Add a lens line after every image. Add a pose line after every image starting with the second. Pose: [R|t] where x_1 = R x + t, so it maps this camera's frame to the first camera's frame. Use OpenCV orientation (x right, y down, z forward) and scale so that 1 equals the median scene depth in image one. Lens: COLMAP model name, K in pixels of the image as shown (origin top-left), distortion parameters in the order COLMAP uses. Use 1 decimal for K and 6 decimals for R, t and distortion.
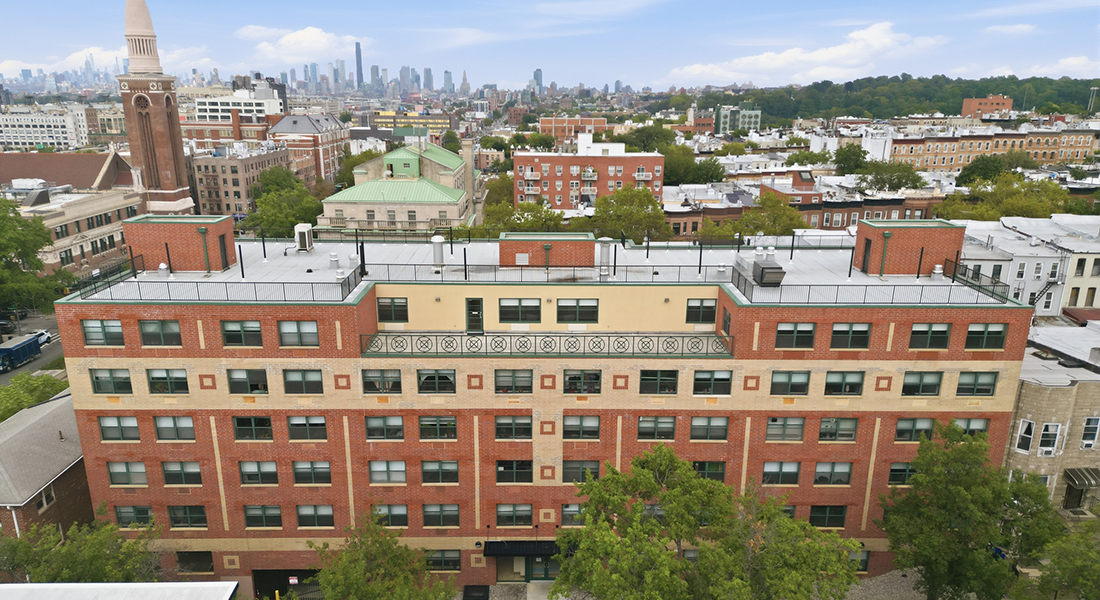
lens RADIAL K [[765.9, 0, 550.0], [0, 765.9, 300.0], [0, 0, 1]] dist [0.067514, 0.000555]
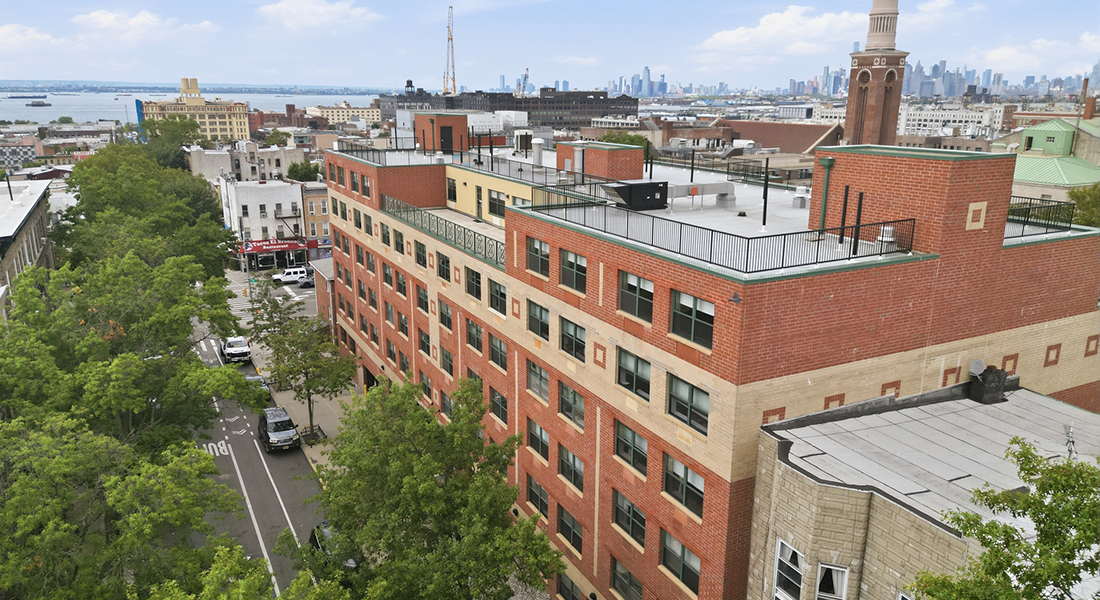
lens RADIAL K [[775.7, 0, 550.0], [0, 775.7, 300.0], [0, 0, 1]] dist [0.005713, 0.001572]
pose [[0.448599, 0.224953, -0.864960, 0.935335], [-0.229277, 0.964383, 0.131899, -0.015353], [0.863824, 0.139146, 0.484198, 0.608101]]
